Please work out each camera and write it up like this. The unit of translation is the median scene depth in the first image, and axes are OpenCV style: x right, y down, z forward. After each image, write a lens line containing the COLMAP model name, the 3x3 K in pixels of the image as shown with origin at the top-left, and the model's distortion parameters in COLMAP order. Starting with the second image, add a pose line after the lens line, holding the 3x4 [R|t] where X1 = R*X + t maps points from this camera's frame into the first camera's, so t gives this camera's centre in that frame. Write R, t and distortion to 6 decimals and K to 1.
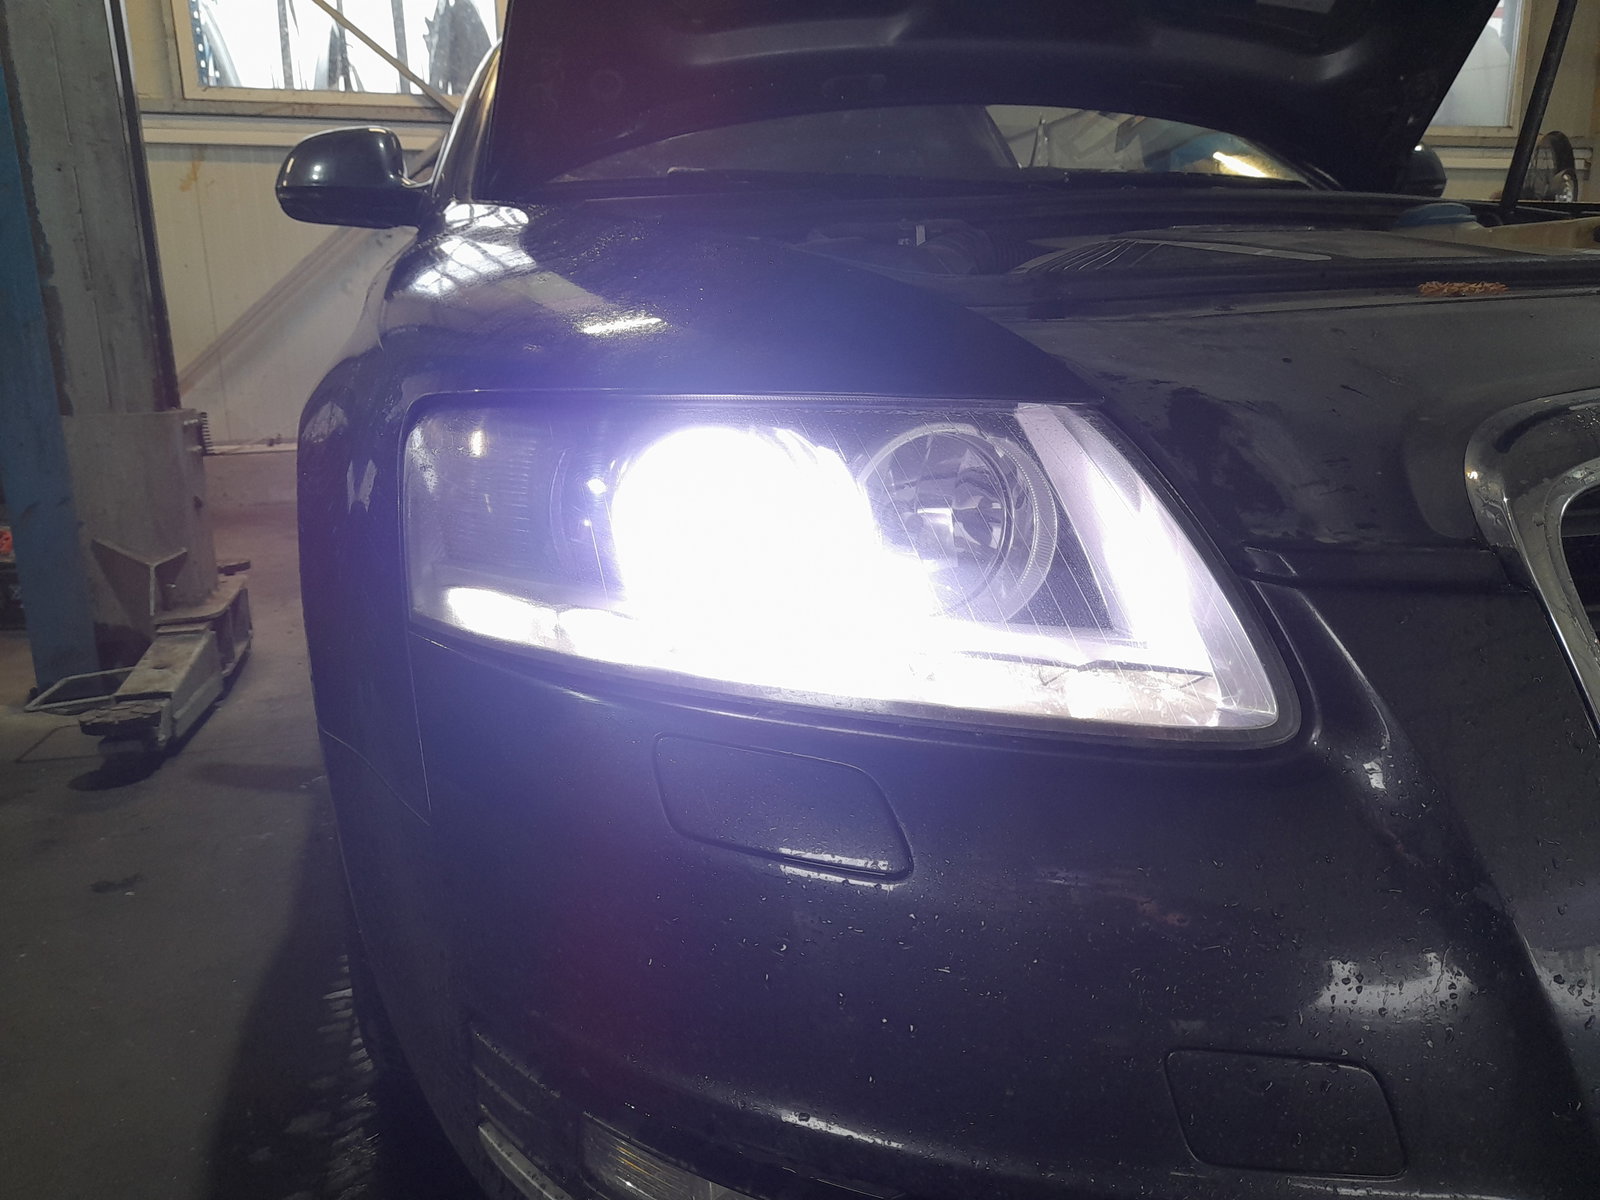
lens RADIAL K [[1179.1, 0, 802.5], [0, 1179.1, 594.5], [0, 0, 1]] dist [0.027305, -0.041774]
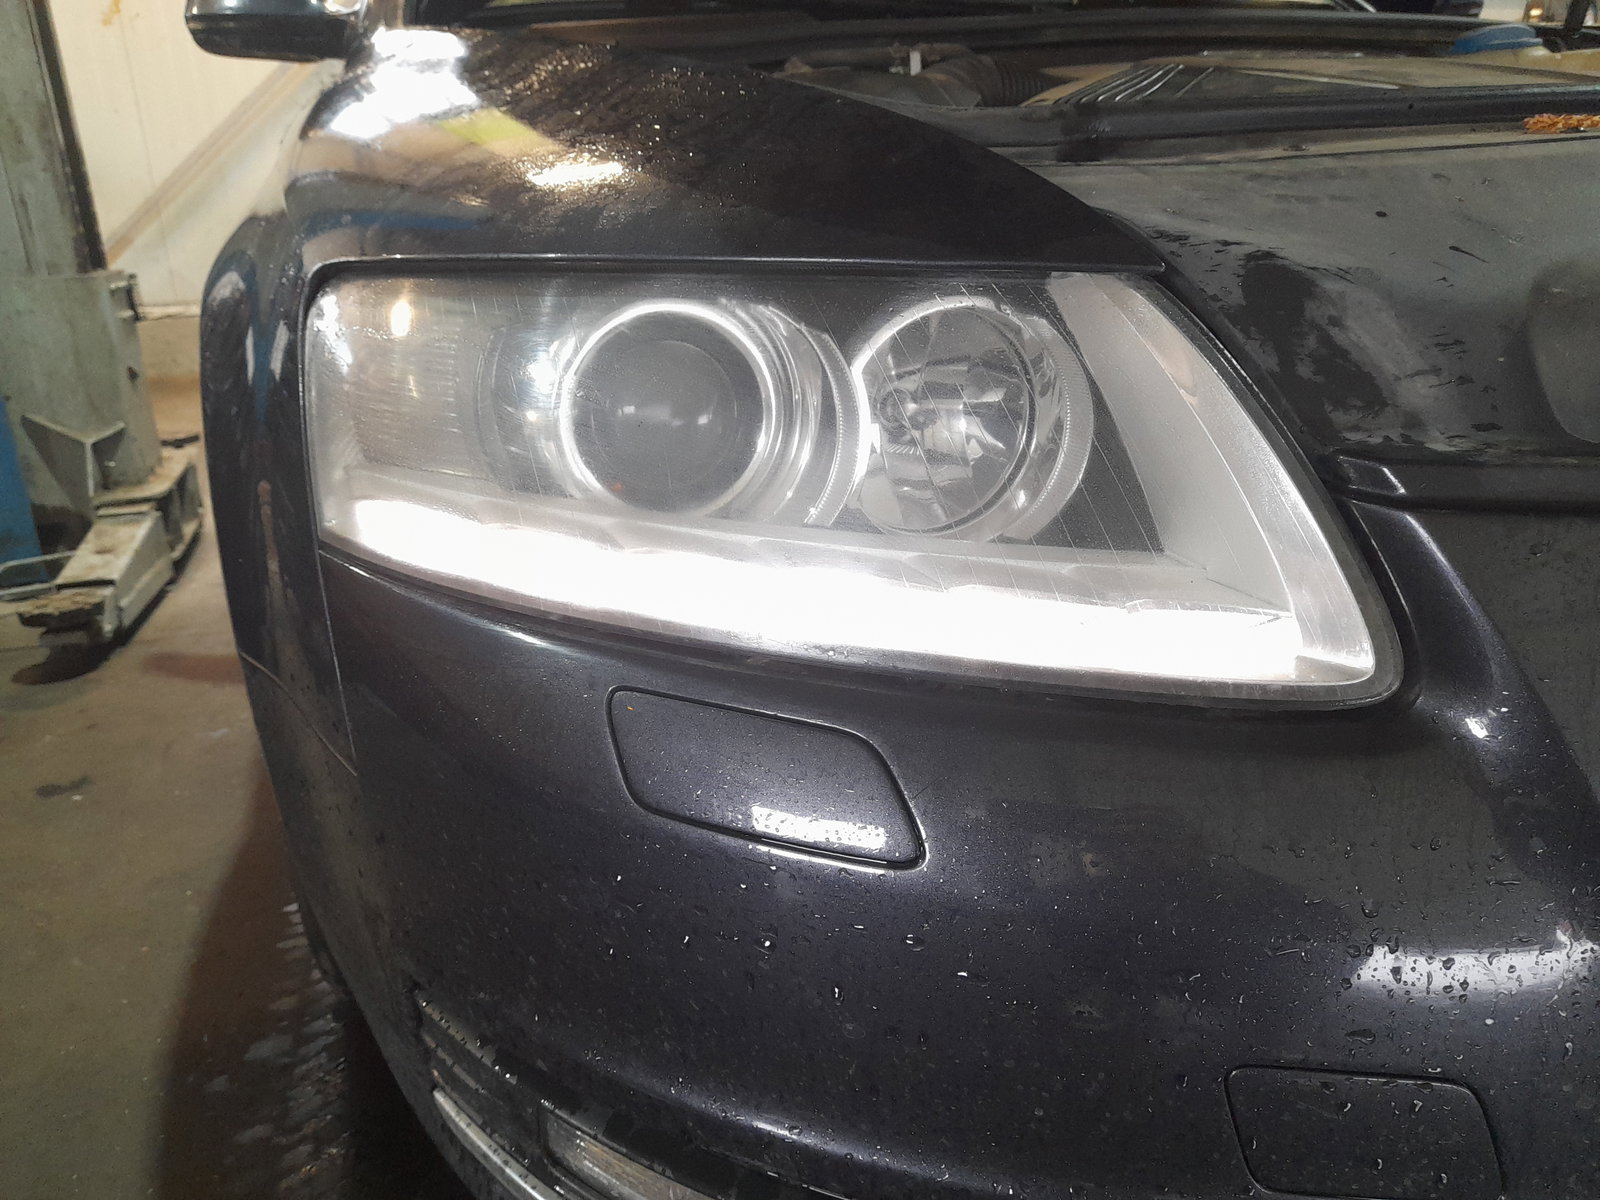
lens RADIAL K [[1179.1, 0, 801.1], [0, 1179.1, 602.5], [0, 0, 1]] dist [0.027305, -0.041774]
pose [[0.999814, -0.011249, 0.015635, -0.002407], [0.009211, 0.992138, 0.124809, -0.029440], [-0.016916, -0.124642, 0.992058, 0.128145]]
